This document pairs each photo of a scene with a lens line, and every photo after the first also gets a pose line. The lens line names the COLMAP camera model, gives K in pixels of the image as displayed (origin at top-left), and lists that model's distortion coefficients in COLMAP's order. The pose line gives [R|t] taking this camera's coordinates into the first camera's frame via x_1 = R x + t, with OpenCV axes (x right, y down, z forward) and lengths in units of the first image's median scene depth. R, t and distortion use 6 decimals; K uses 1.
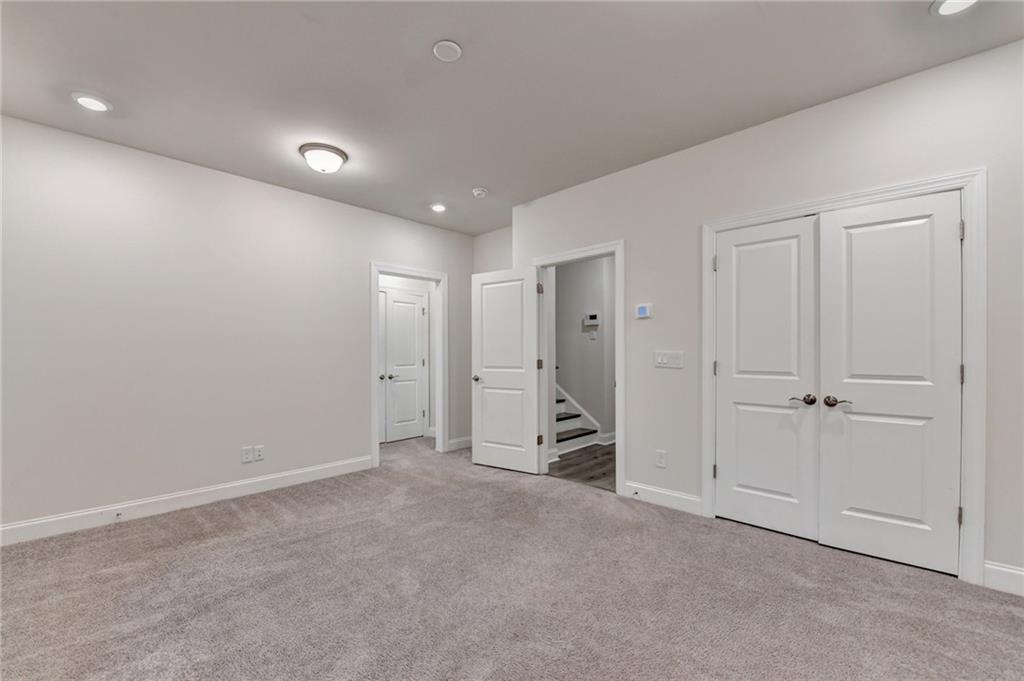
lens RADIAL K [[419.5, 0, 511.5], [0, 419.5, 349.3], [0, 0, 1]] dist [-0.019314, -0.000716]
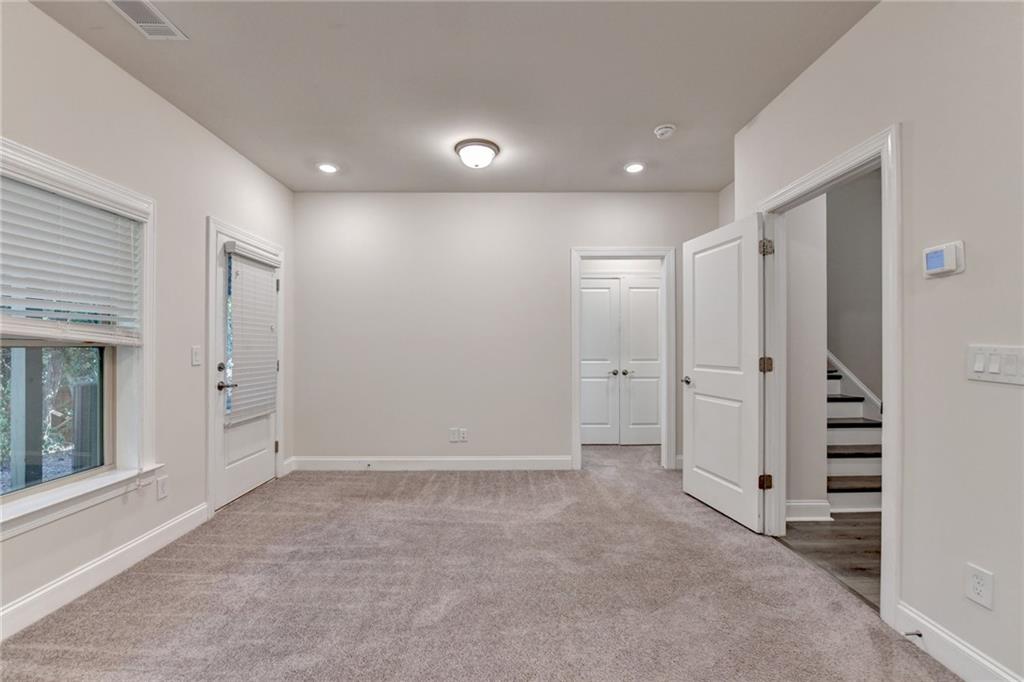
lens RADIAL K [[422.3, 0, 510.2], [0, 422.3, 344.5], [0, 0, 1]] dist [-0.014597, -0.005312]
pose [[0.683212, -0.000076, -0.730220, 0.273904], [0.007381, 0.999950, 0.006802, -0.002336], [0.730183, -0.010037, 0.683178, 0.277998]]
